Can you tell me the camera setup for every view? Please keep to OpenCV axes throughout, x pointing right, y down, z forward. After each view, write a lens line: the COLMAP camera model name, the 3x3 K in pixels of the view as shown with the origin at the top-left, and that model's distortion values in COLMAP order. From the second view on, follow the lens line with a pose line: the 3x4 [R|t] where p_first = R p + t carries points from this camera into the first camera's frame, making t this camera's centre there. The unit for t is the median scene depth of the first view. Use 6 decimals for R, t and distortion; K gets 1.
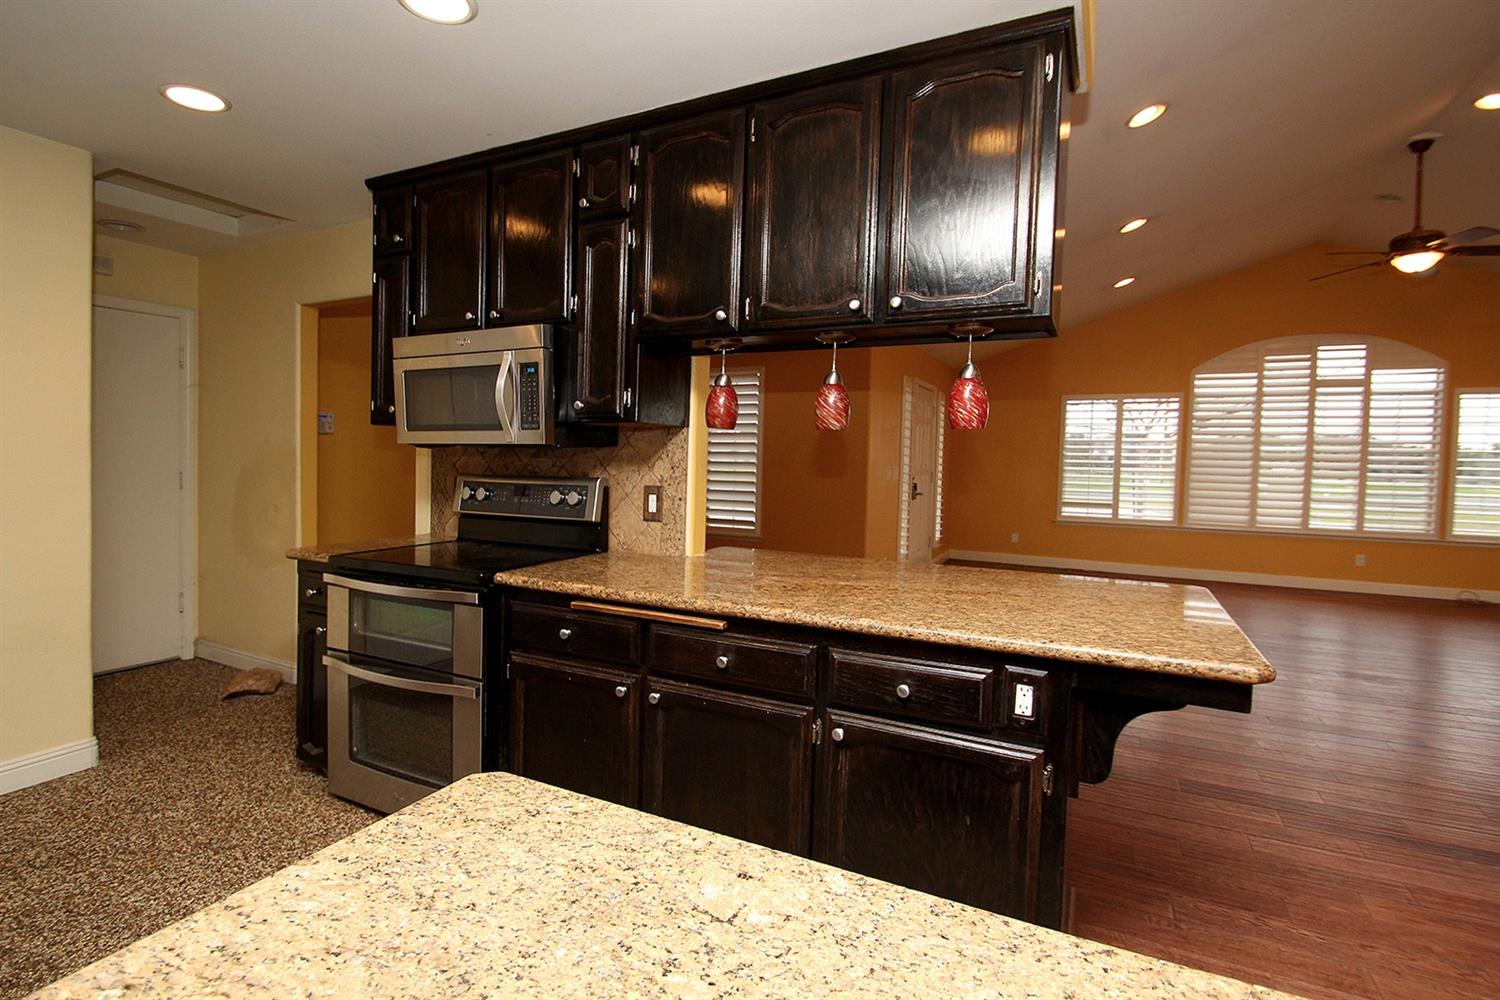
lens RADIAL K [[717.5, 0, 750.6], [0, 717.5, 505.5], [0, 0, 1]] dist [0.010203, -0.008275]
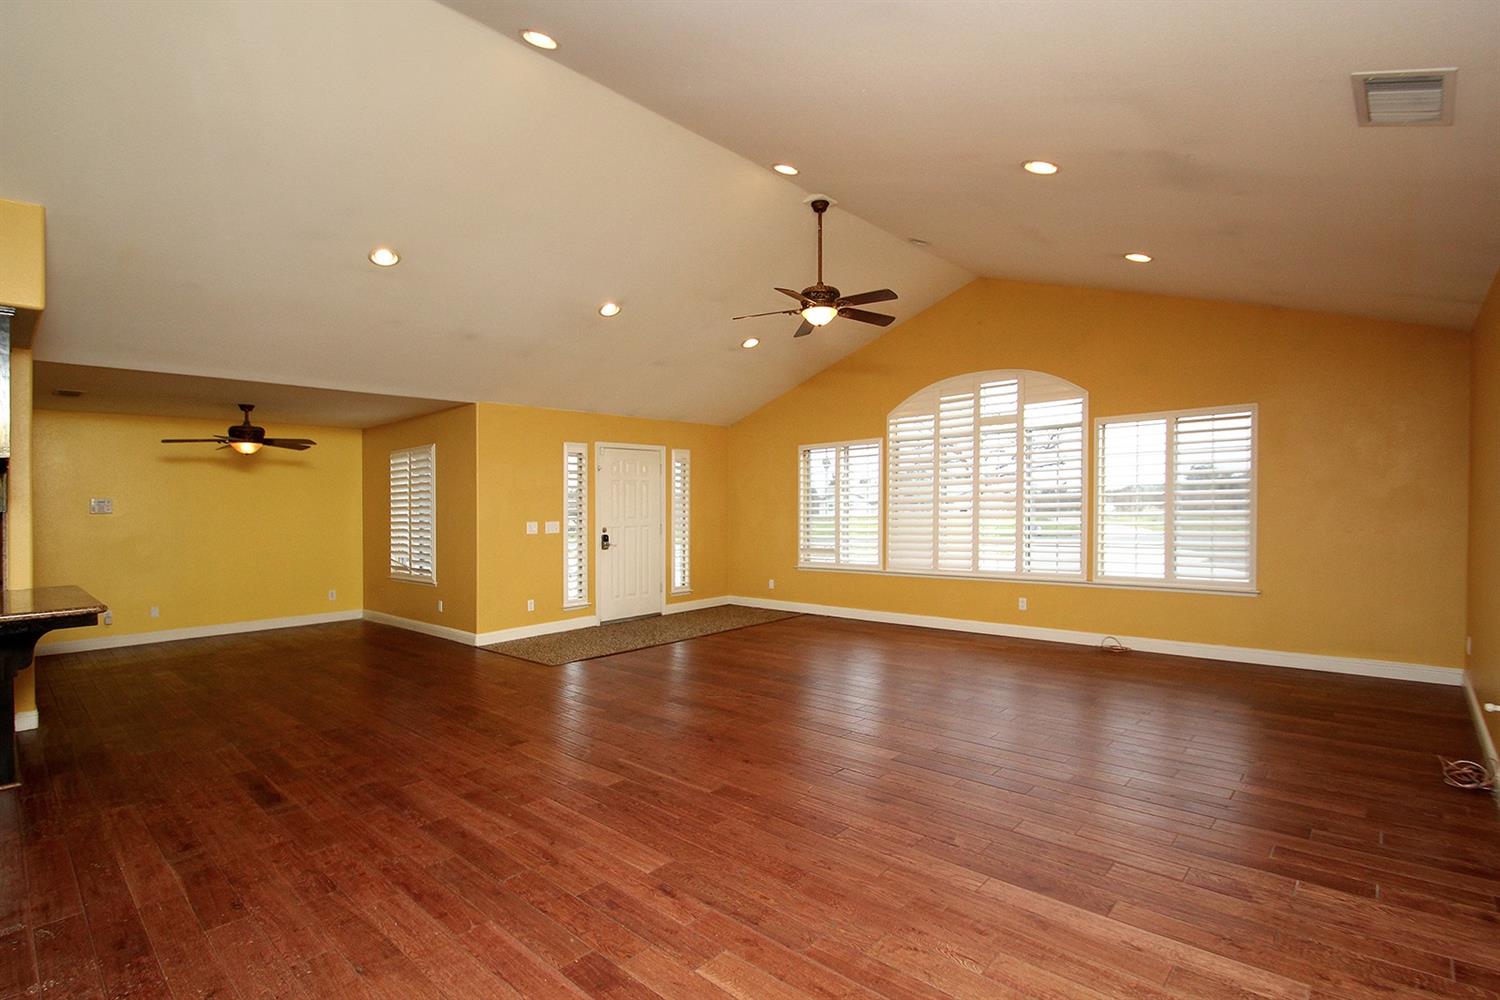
lens RADIAL K [[717.5, 0, 746.6], [0, 717.5, 536.8], [0, 0, 1]] dist [0.010203, -0.008275]
pose [[0.956775, -0.025203, -0.289736, 0.760964], [0.015950, 0.999286, -0.034253, 0.013821], [0.290392, 0.028152, 0.956494, -0.018049]]
